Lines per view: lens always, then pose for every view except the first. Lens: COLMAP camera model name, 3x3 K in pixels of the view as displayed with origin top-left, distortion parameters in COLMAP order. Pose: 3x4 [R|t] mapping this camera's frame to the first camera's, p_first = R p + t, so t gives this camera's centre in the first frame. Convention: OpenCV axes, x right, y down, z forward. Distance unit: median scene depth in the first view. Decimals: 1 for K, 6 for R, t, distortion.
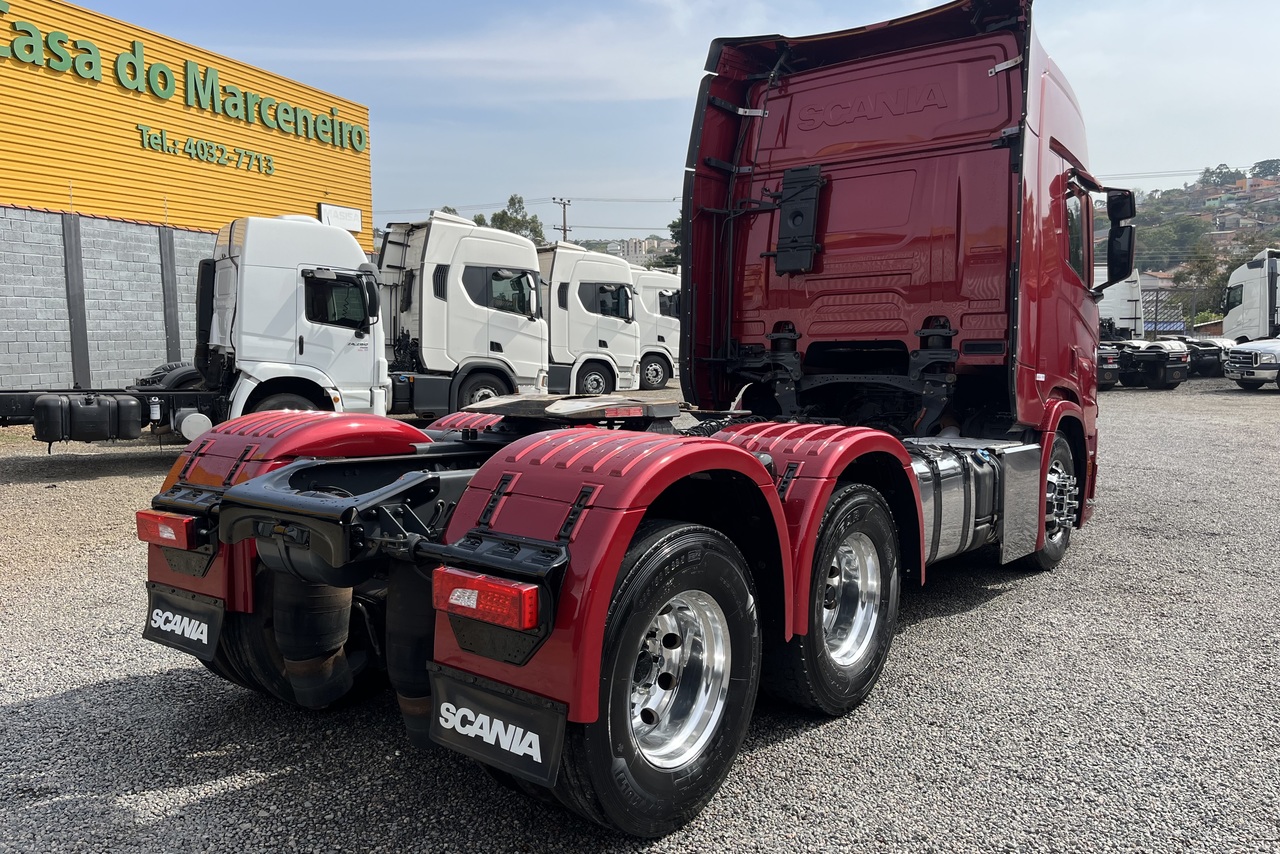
lens RADIAL K [[963.8, 0, 645.5], [0, 963.8, 422.9], [0, 0, 1]] dist [0.081245, -0.117542]
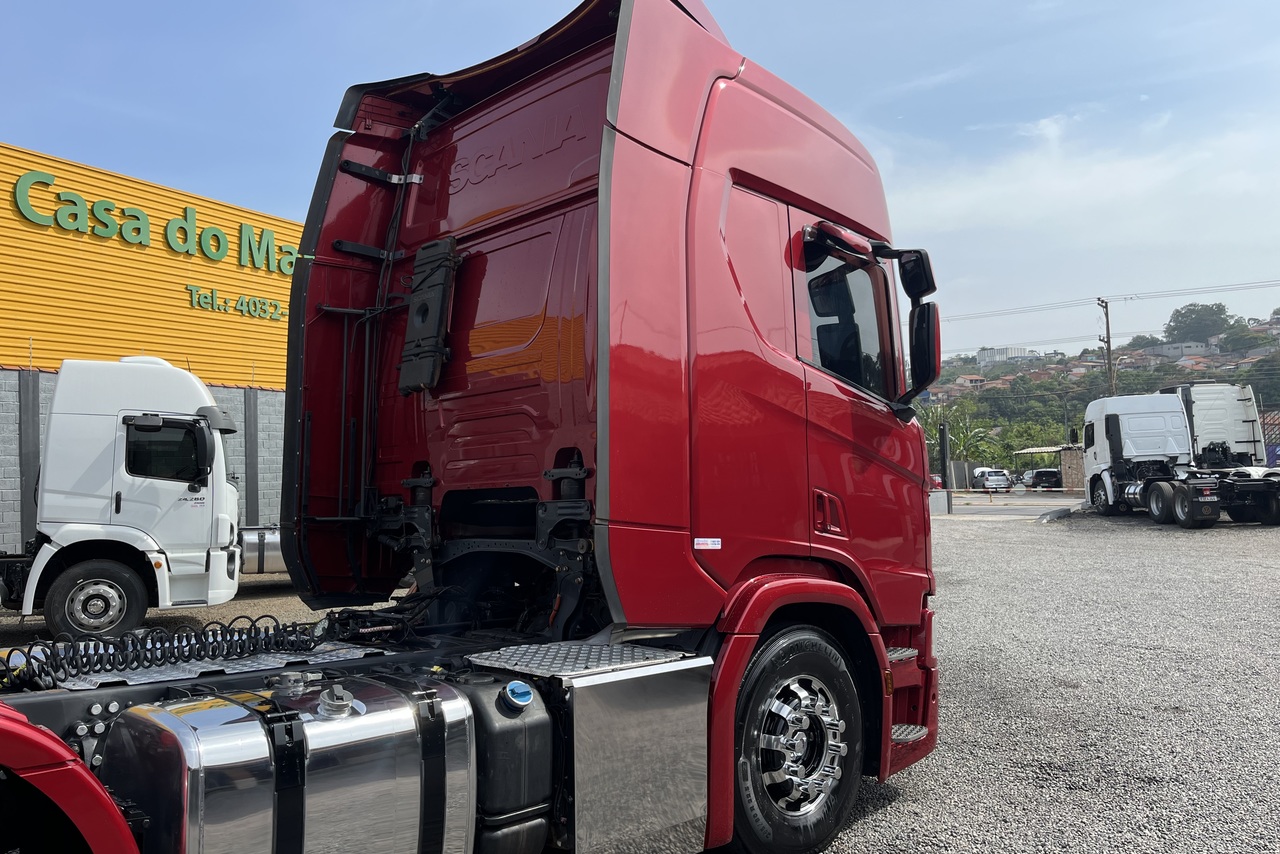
lens RADIAL K [[963.8, 0, 645.5], [0, 963.8, 422.9], [0, 0, 1]] dist [0.081245, -0.117542]
pose [[0.990502, -0.034003, -0.133225, 0.153331], [0.014636, 0.989509, -0.143729, -0.012184], [0.136715, 0.140414, 0.980608, 0.134556]]
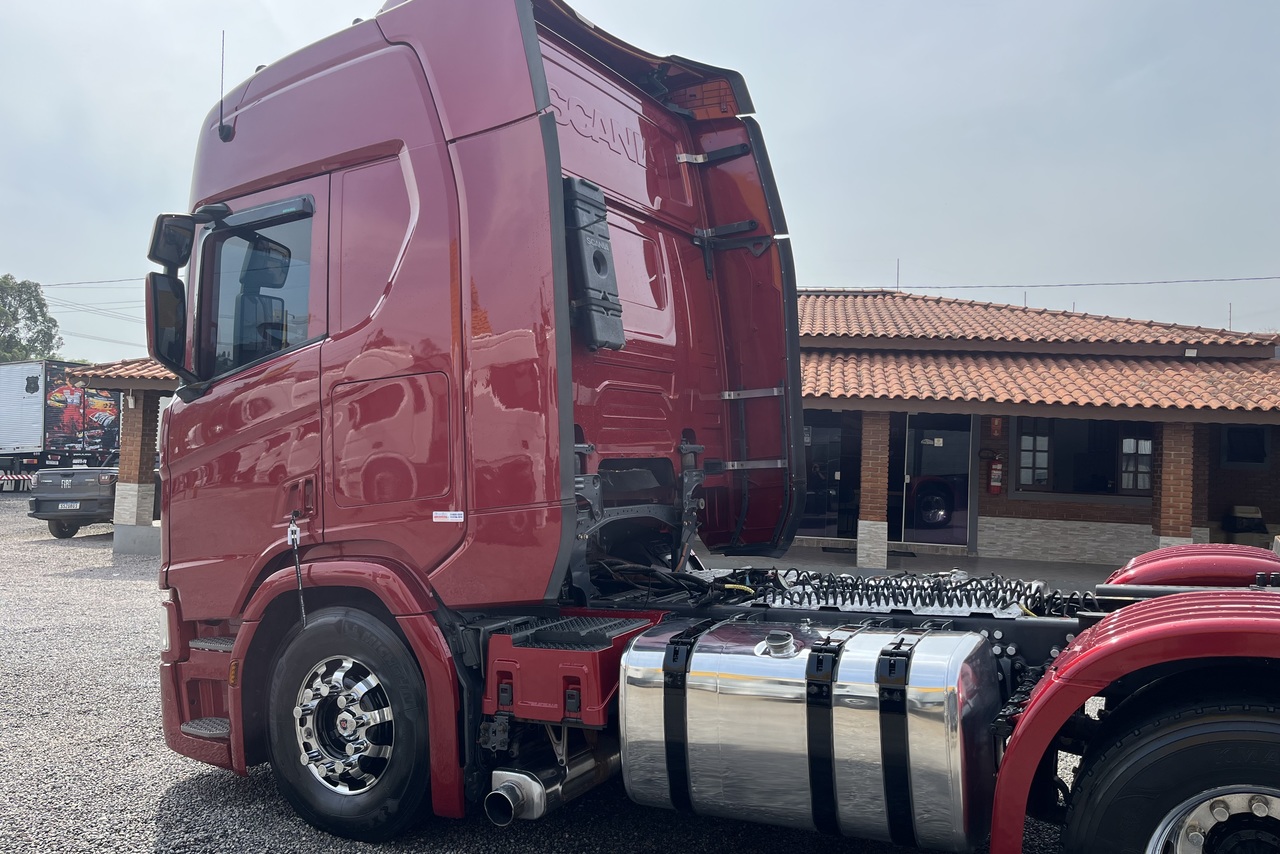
lens RADIAL K [[963.8, 0, 645.5], [0, 963.8, 422.9], [0, 0, 1]] dist [0.081245, -0.117542]
pose [[-0.129351, 0.039039, 0.990830, -0.176306], [0.072702, 0.996909, -0.029788, -0.033065], [-0.988930, 0.068182, -0.131790, 0.403115]]
